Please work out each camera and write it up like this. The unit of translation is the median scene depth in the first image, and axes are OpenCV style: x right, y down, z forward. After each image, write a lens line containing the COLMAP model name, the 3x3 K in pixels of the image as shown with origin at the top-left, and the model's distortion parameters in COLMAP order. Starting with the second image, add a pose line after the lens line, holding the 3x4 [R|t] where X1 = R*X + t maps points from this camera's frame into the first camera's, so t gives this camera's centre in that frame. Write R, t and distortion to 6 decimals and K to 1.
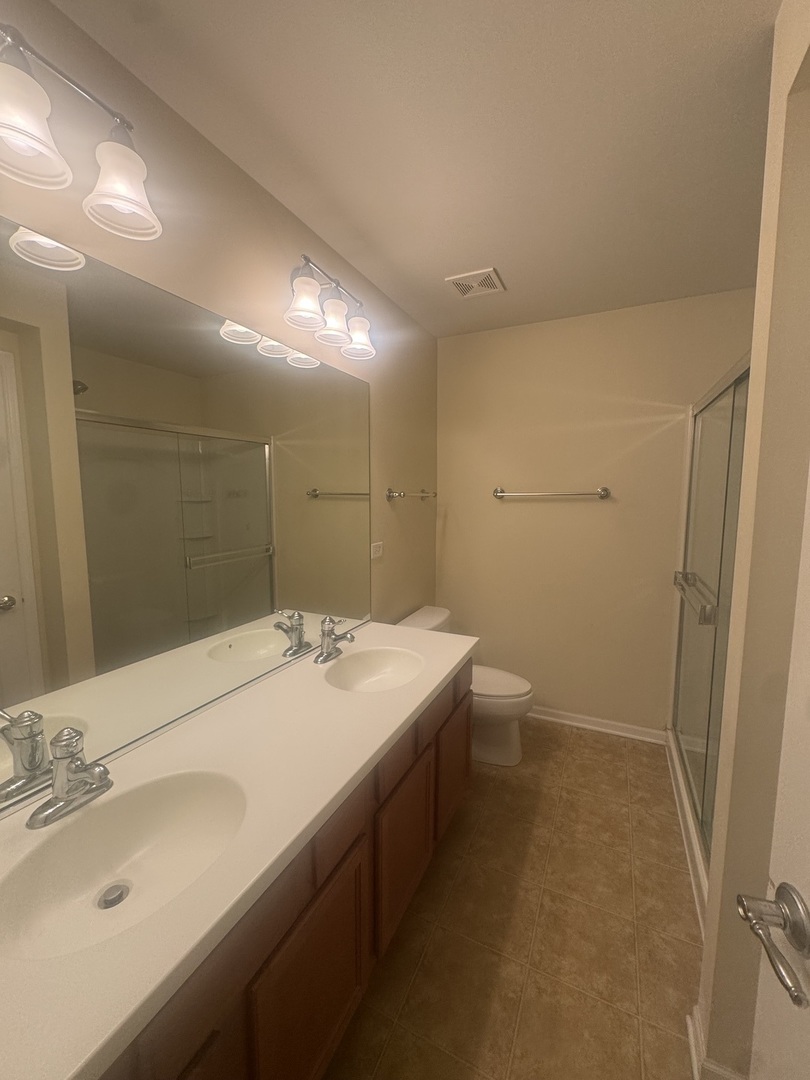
lens RADIAL K [[441.1, 0, 405.0], [0, 441.1, 540.0], [0, 0, 1]] dist [0.034425, -0.000010]
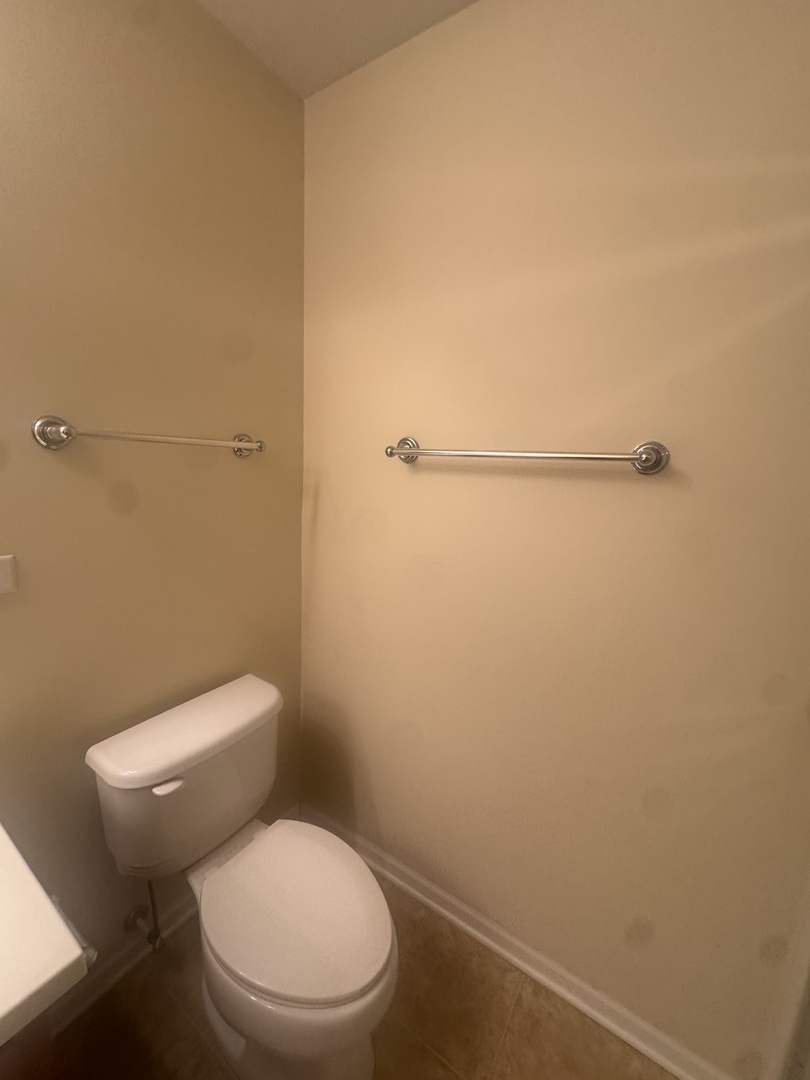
lens RADIAL K [[431.9, 0, 405.0], [0, 431.9, 540.0], [0, 0, 1]] dist [-0.000712, -0.000133]
pose [[0.990098, 0.071981, -0.120515, 0.249961], [-0.063045, 0.995083, 0.076385, -0.045225], [0.125421, -0.068031, 0.989768, 0.524557]]
